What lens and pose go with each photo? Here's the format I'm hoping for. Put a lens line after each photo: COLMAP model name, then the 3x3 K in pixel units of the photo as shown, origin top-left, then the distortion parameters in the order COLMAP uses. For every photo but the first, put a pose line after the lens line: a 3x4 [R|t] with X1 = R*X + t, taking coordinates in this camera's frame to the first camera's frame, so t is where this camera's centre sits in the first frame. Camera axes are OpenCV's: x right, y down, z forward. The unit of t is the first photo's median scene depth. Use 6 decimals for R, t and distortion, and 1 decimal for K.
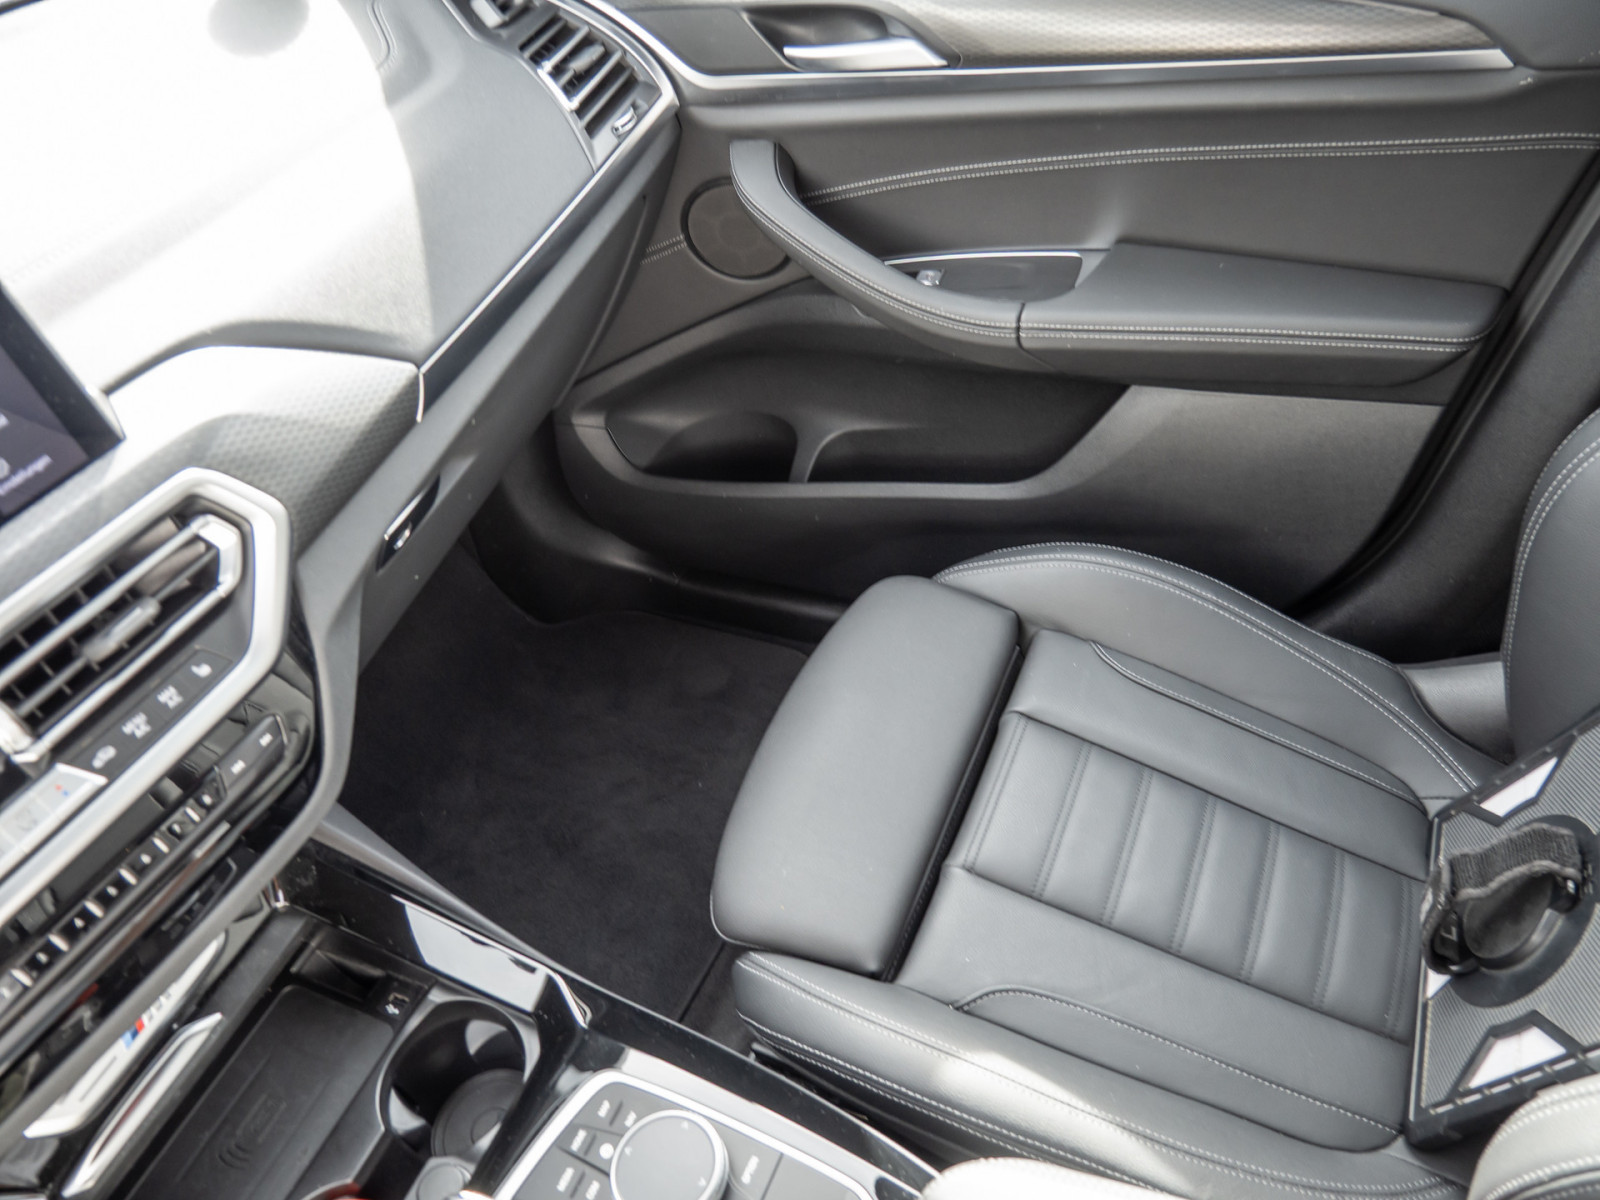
lens RADIAL K [[1174.2, 0, 798.8], [0, 1174.2, 617.2], [0, 0, 1]] dist [-0.038836, 0.010158]
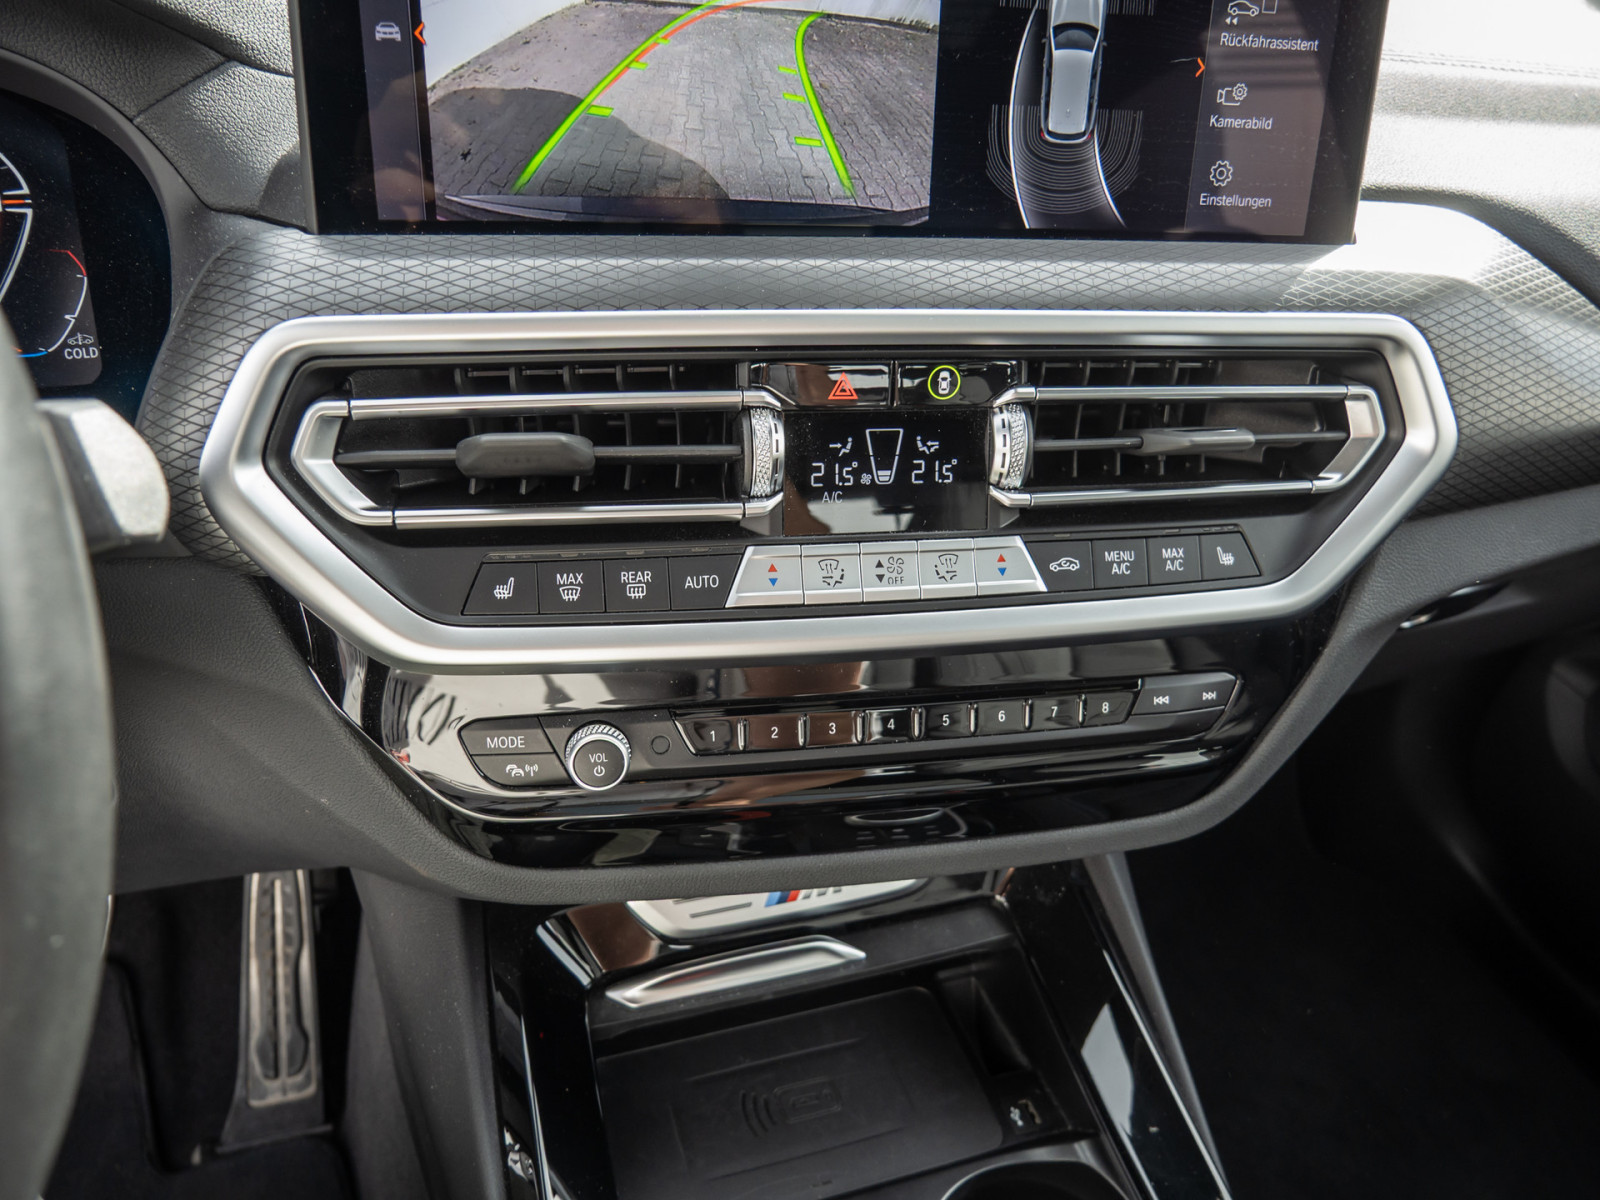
lens RADIAL K [[1174.2, 0, 798.8], [0, 1174.2, 617.2], [0, 0, 1]] dist [-0.038836, 0.010158]
pose [[0.656628, 0.543763, -0.522648, -0.247110], [-0.629987, 0.776434, 0.016318, 0.184998], [0.414675, 0.318547, 0.852392, 0.260604]]
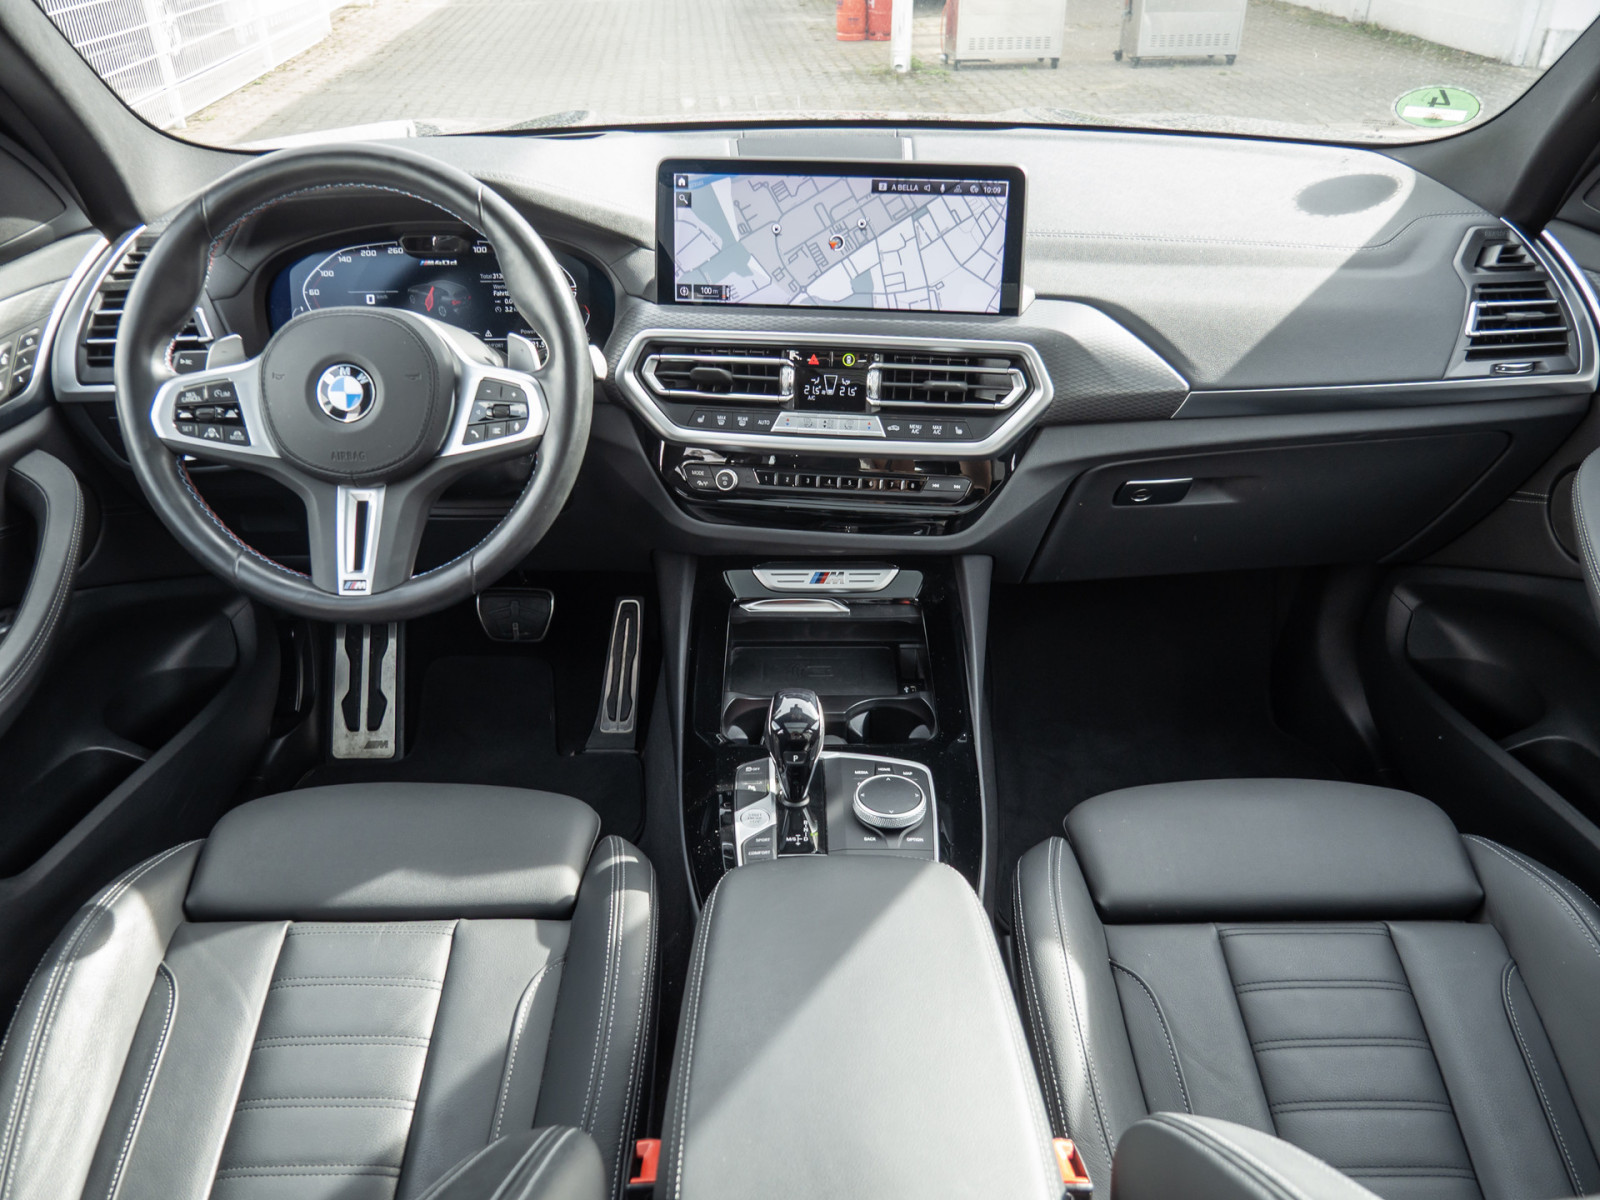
lens RADIAL K [[1168.5, 0, 820.3], [0, 1168.5, 608.0], [0, 0, 1]] dist [-0.046055, 0.001790]
pose [[0.411763, 0.579361, -0.703415, 0.720337], [-0.683668, 0.706758, 0.181911, 0.047953], [0.602536, 0.405998, 0.687107, -0.244147]]
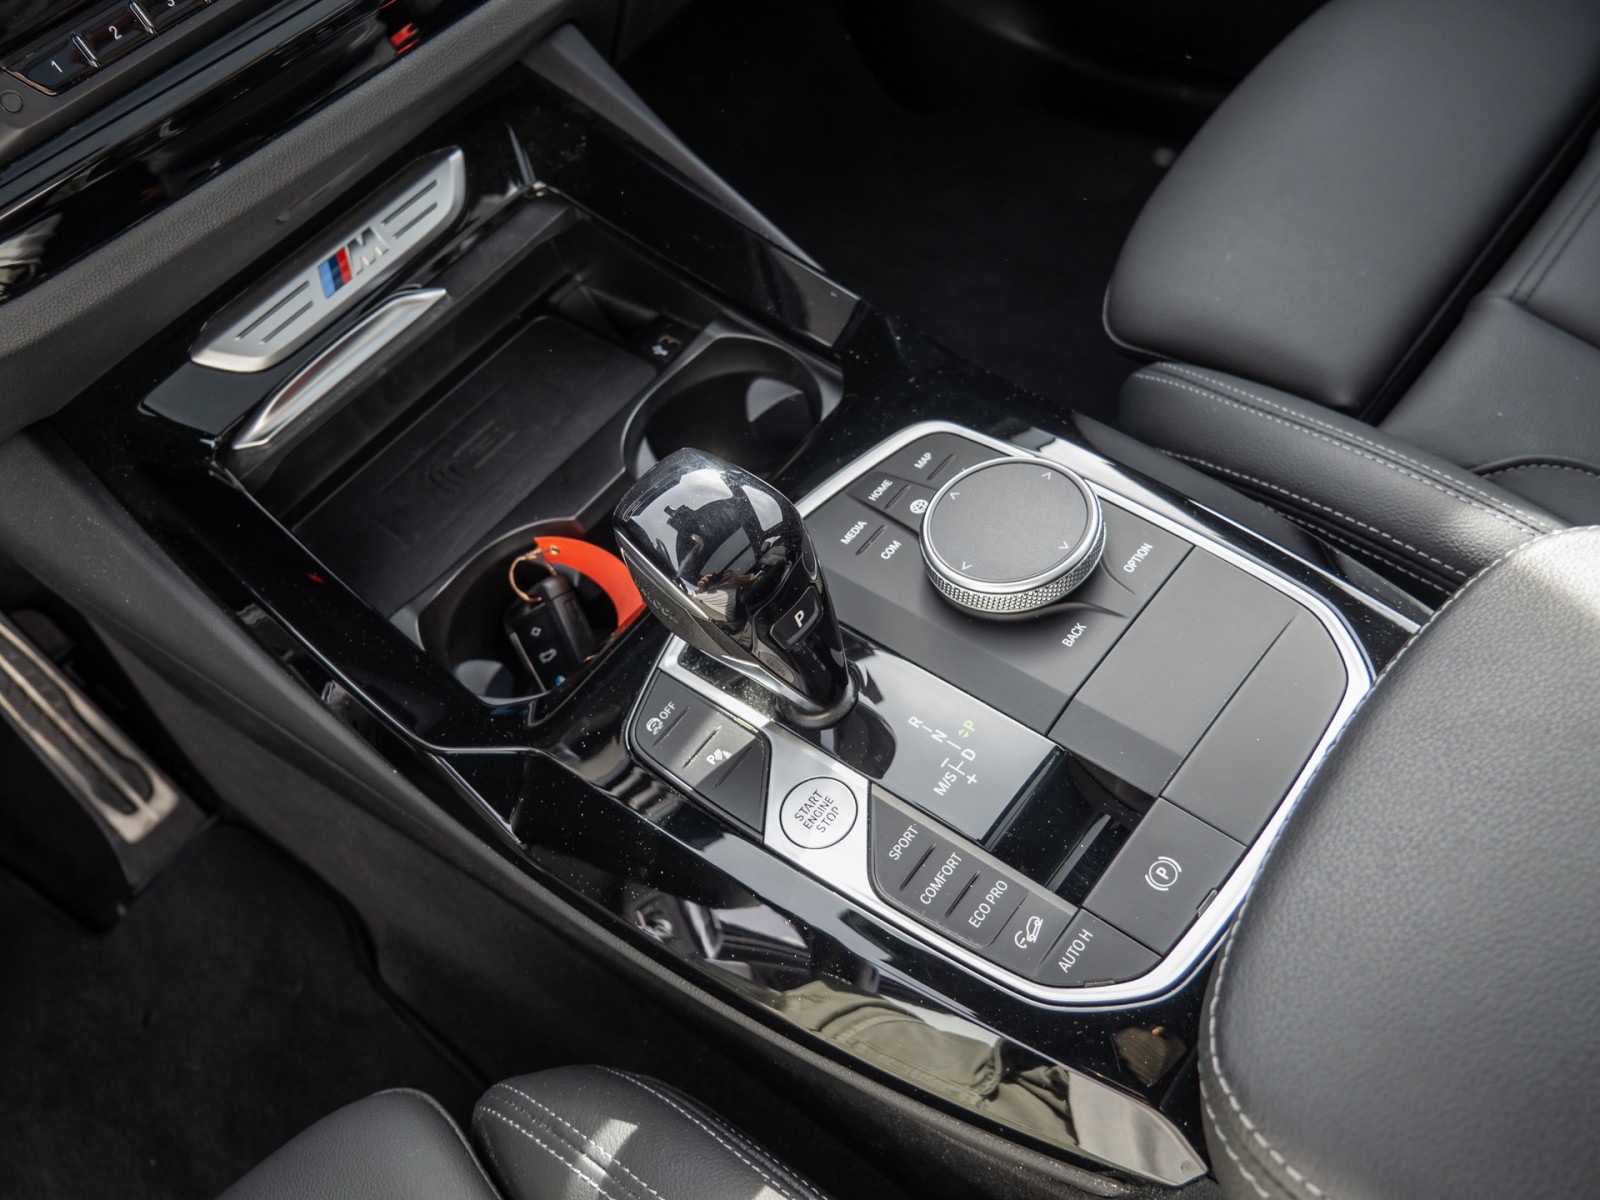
lens RADIAL K [[1174.2, 0, 798.8], [0, 1174.2, 617.2], [0, 0, 1]] dist [-0.038836, 0.010158]
pose [[0.949020, 0.199938, -0.243691, -0.047946], [-0.139956, 0.959982, 0.242585, 0.327233], [0.282440, -0.196112, 0.939025, 0.299950]]
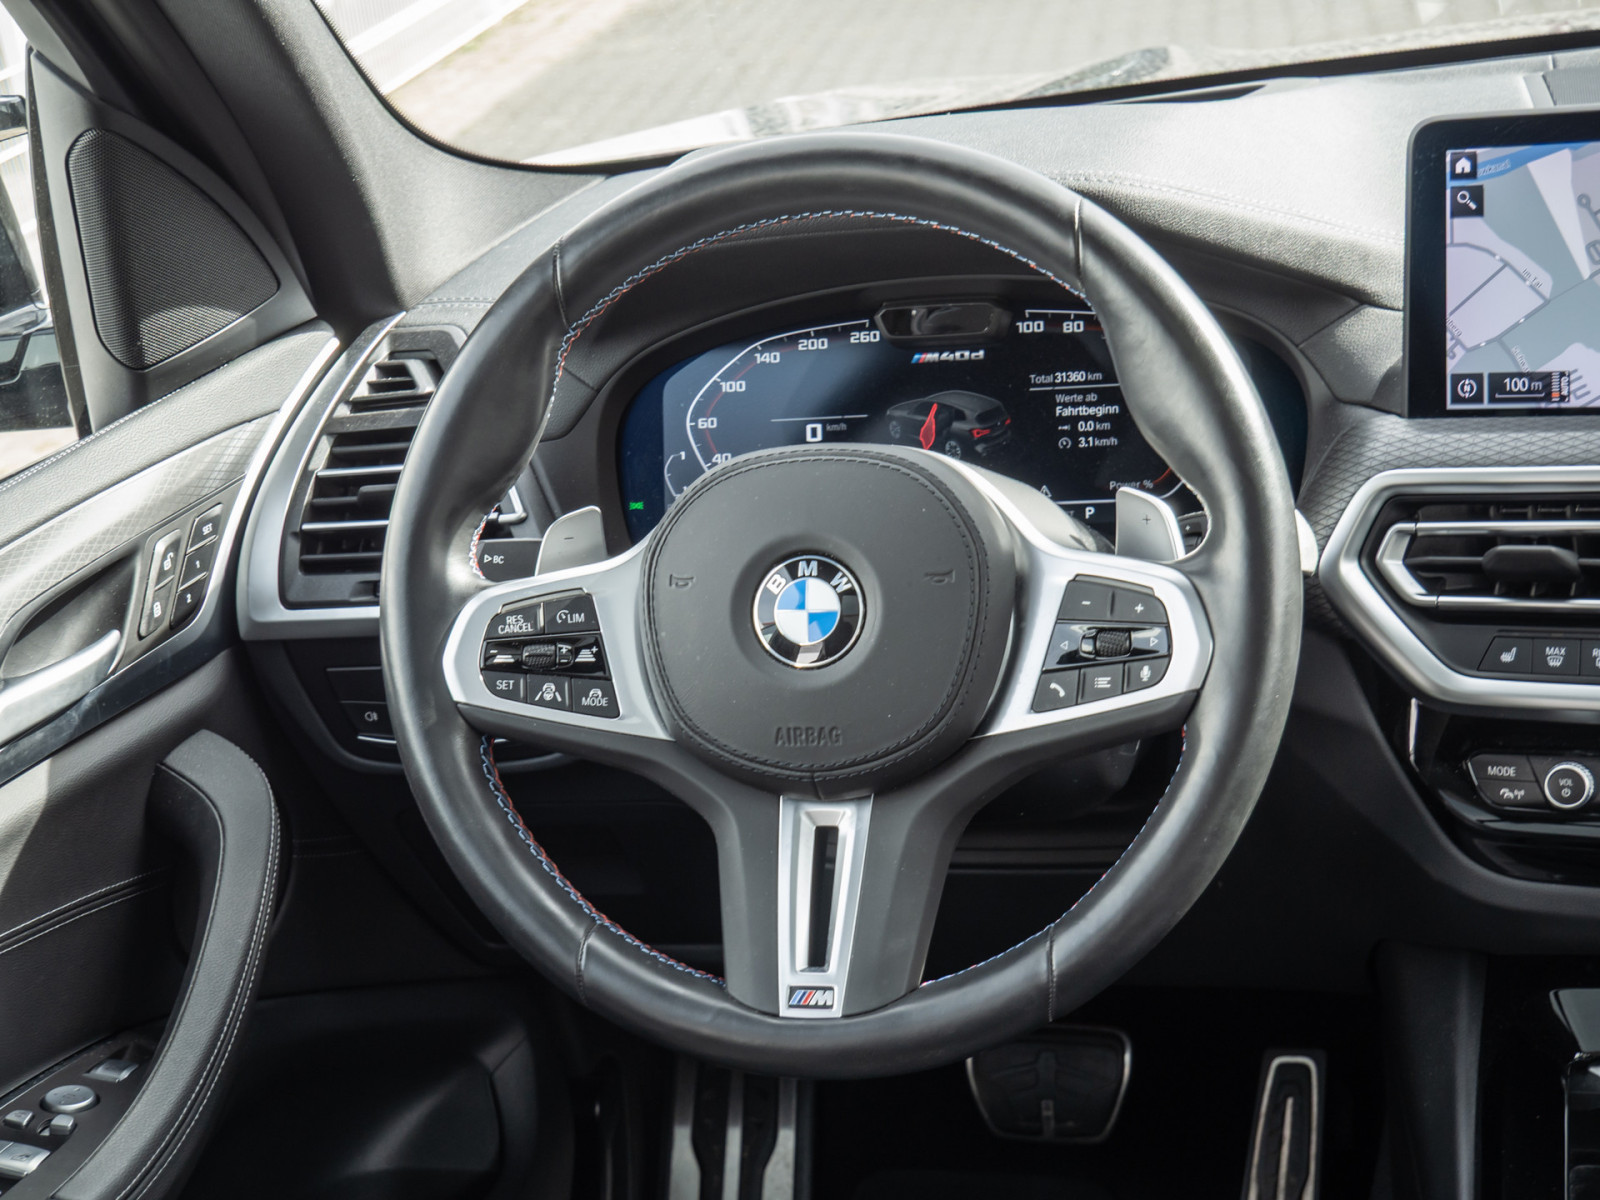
lens RADIAL K [[2565.8, 0, 800.0], [0, 2565.8, 600.0], [0, 0, 1]] dist [0.006799, 0.224834]
pose [[0.168394, 0.427277, -0.888301, 0.735609], [-0.621194, 0.745702, 0.240927, 0.126922], [0.765350, 0.511237, 0.390993, -0.347374]]
